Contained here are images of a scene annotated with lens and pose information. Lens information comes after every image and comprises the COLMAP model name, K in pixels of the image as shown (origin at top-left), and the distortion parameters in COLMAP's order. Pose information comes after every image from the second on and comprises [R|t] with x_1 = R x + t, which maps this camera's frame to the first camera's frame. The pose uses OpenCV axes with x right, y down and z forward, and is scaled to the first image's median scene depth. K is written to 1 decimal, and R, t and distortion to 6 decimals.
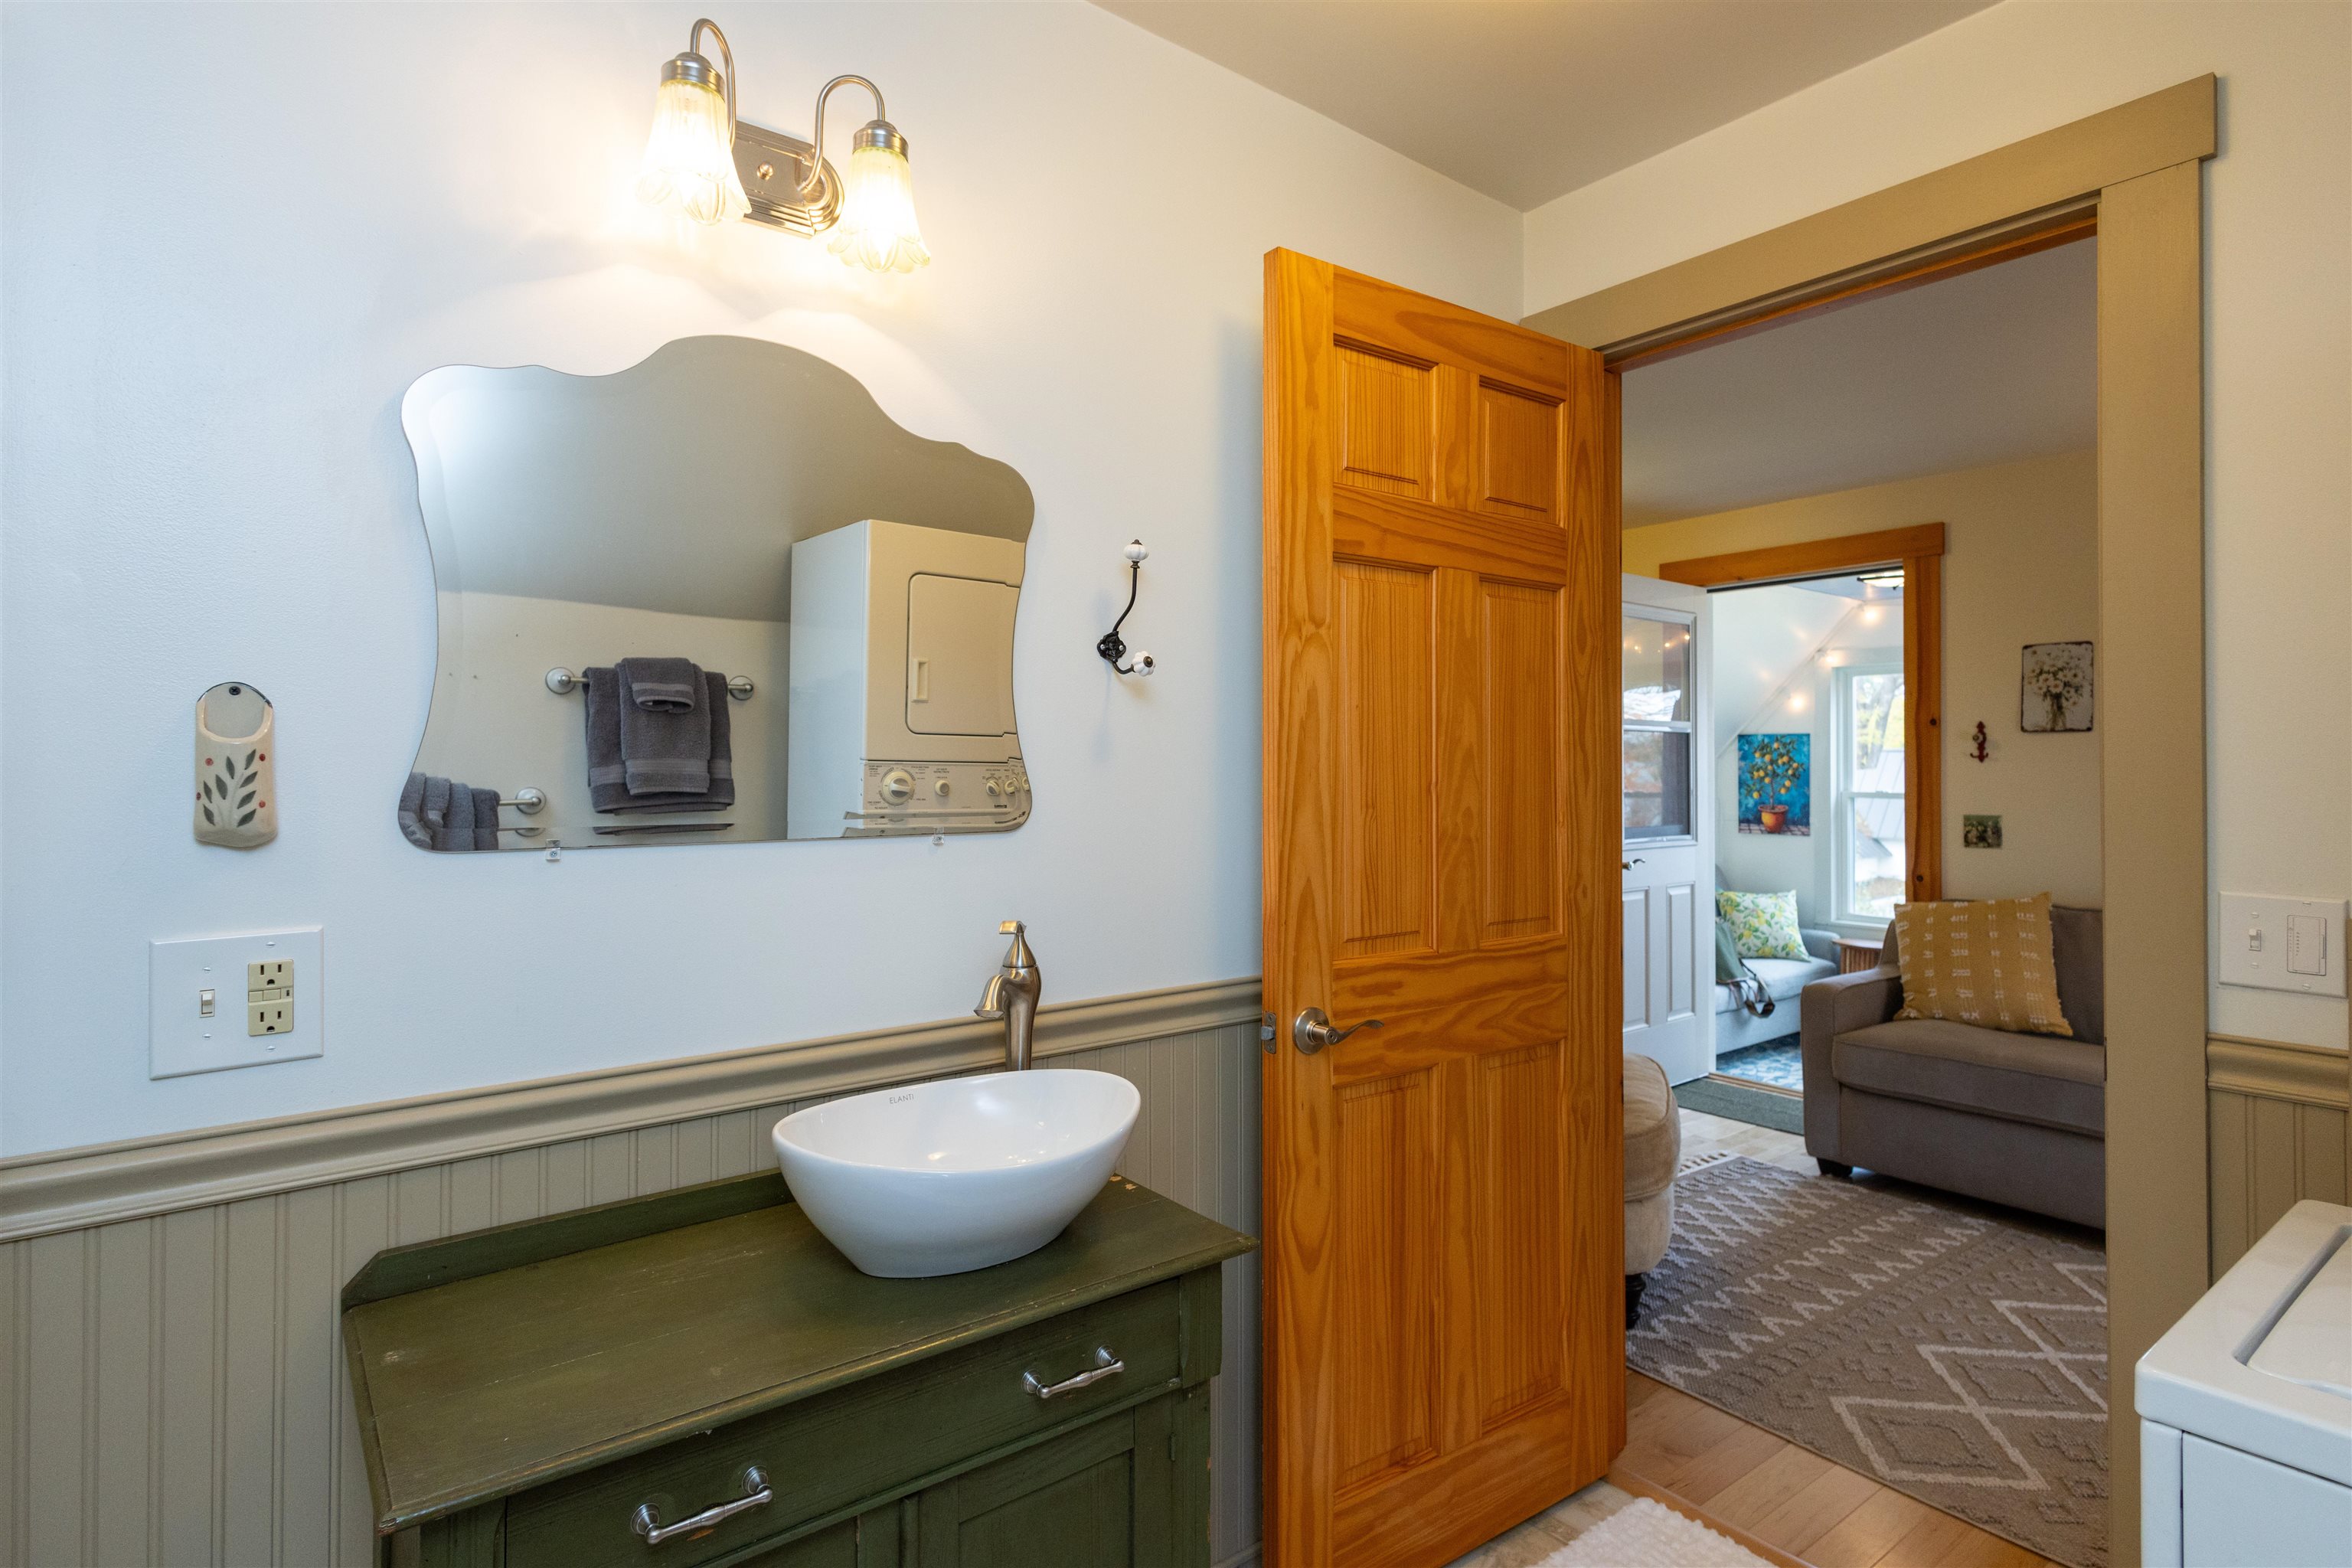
lens RADIAL K [[1204.2, 0, 1176.6], [0, 1204.2, 754.4], [0, 0, 1]] dist [0.000191, 0.000053]
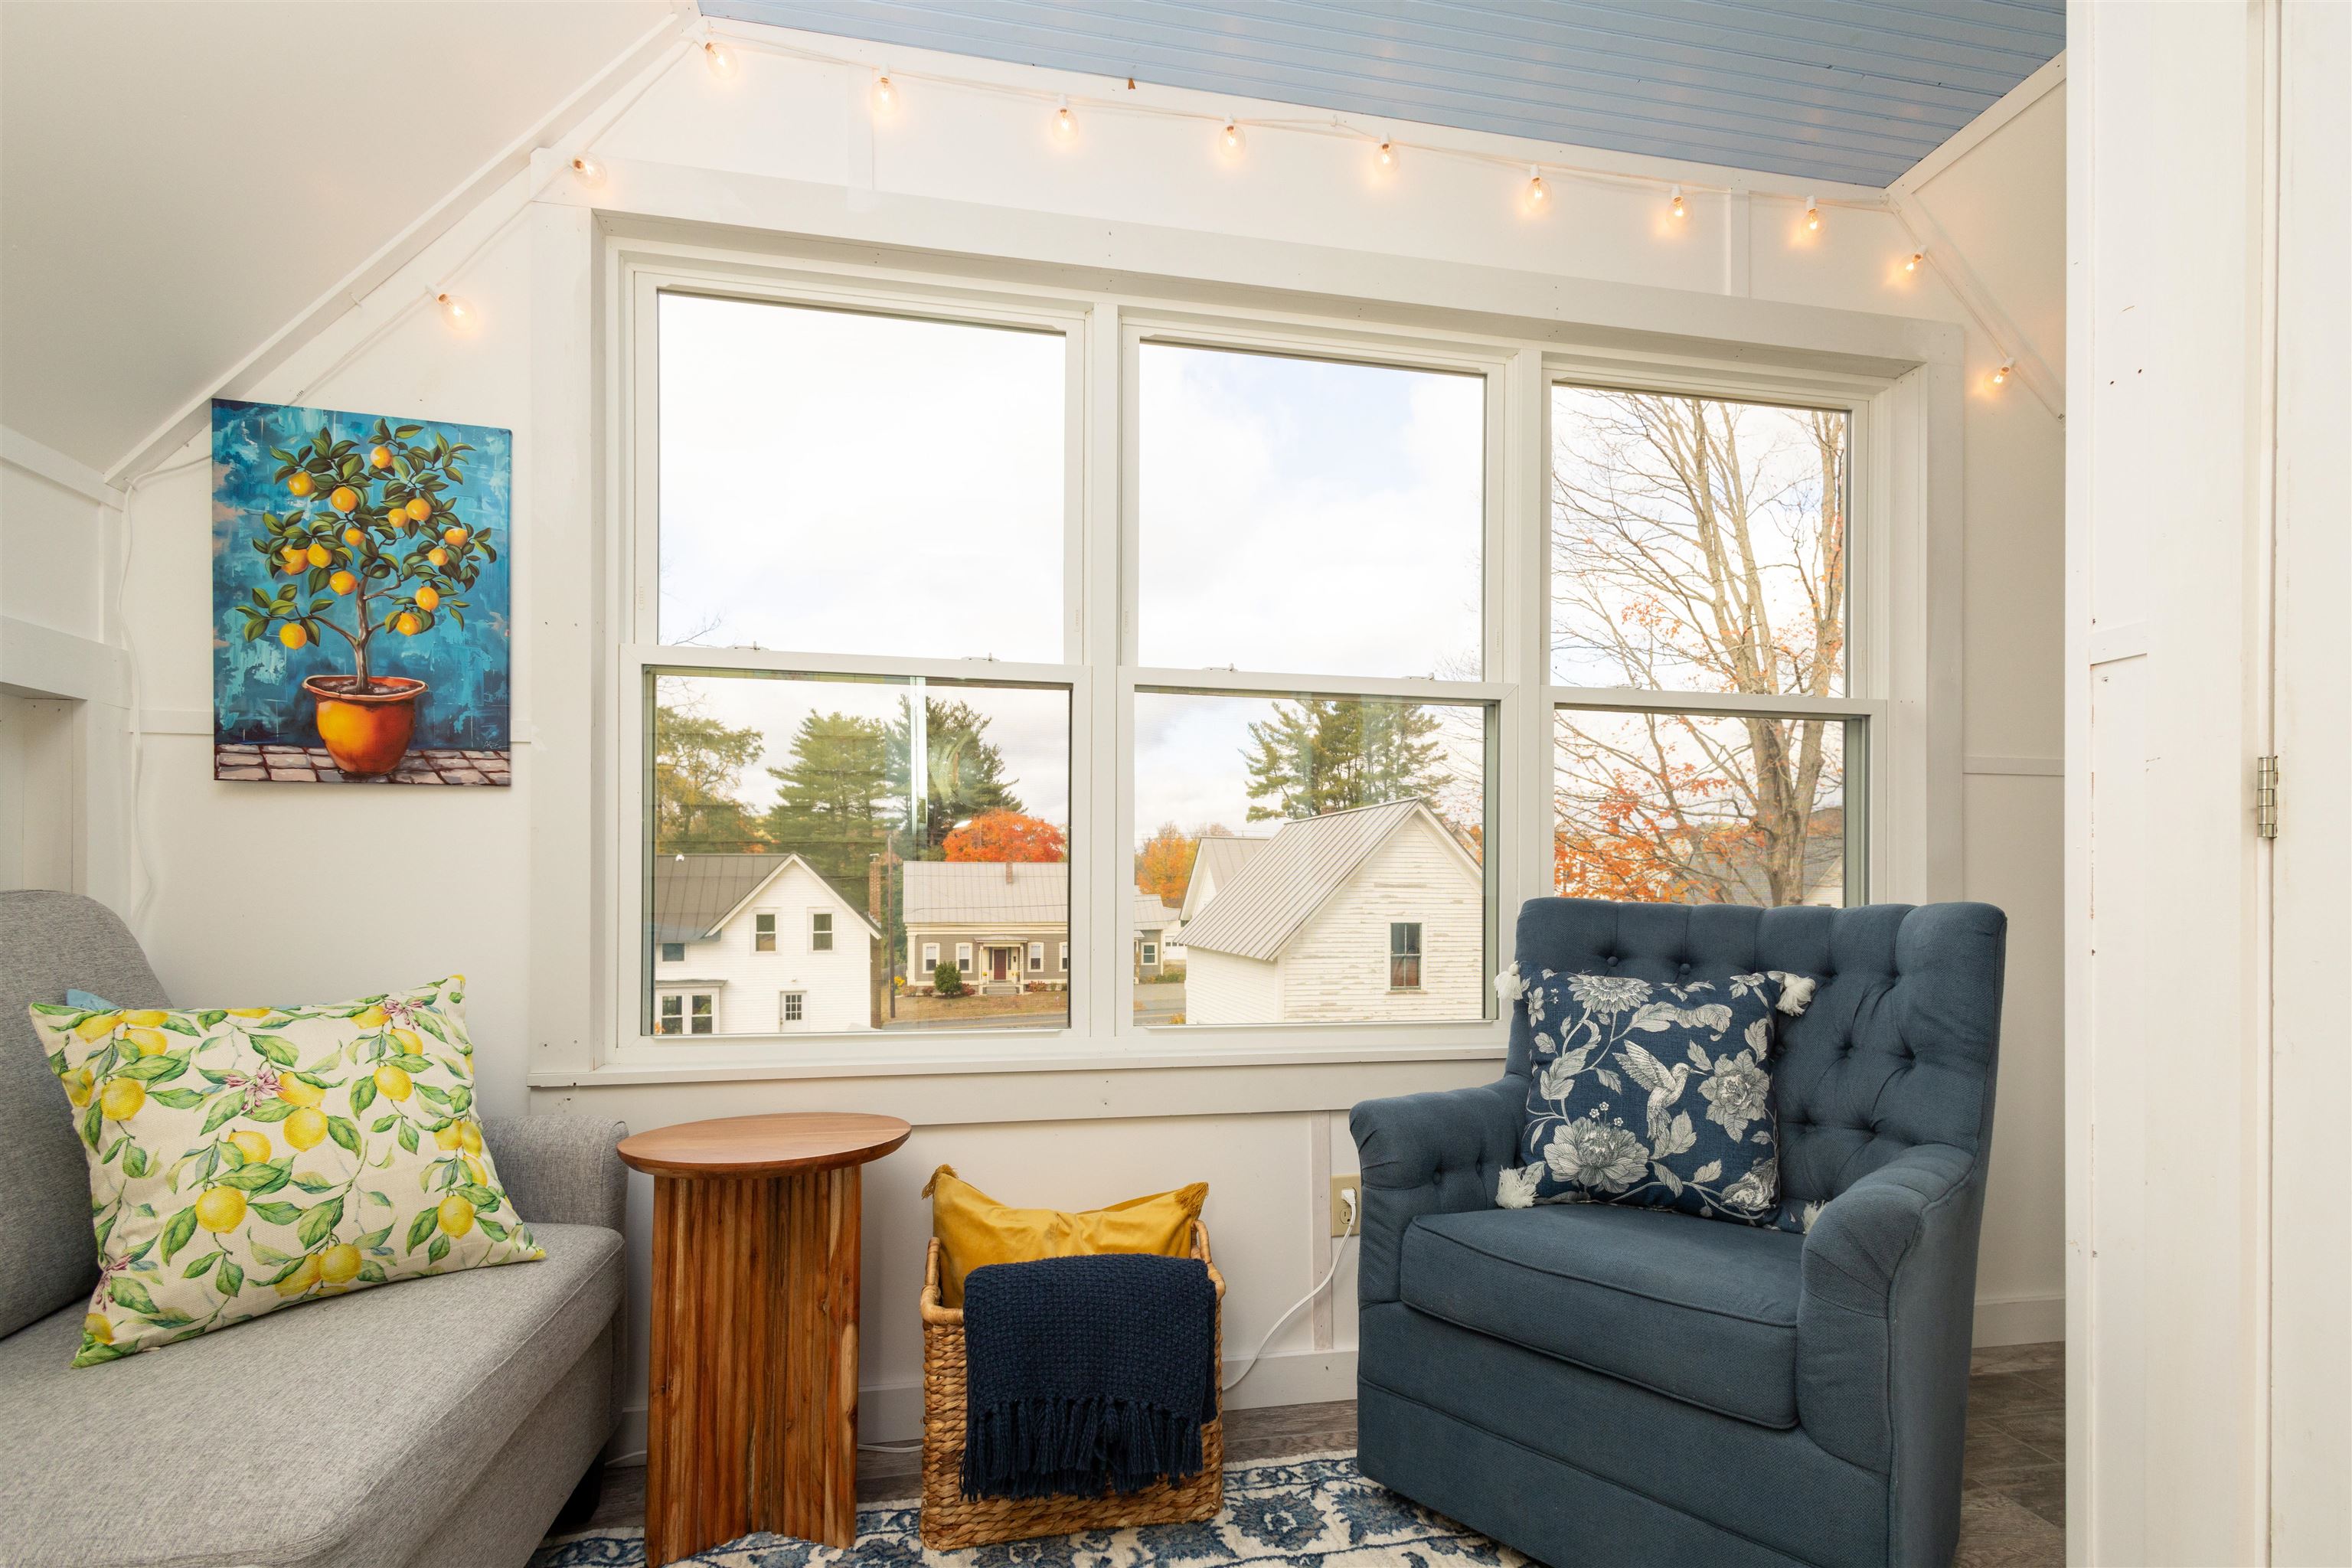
lens RADIAL K [[1075.8, 0, 1176.6], [0, 1075.8, 899.3], [0, 0, 1]] dist [0.001917, 0.000755]
pose [[0.443687, -0.001943, 0.896180, 0.359081], [-0.009488, 0.999931, 0.006866, 0.088583], [-0.896132, -0.011550, 0.443638, 0.728730]]
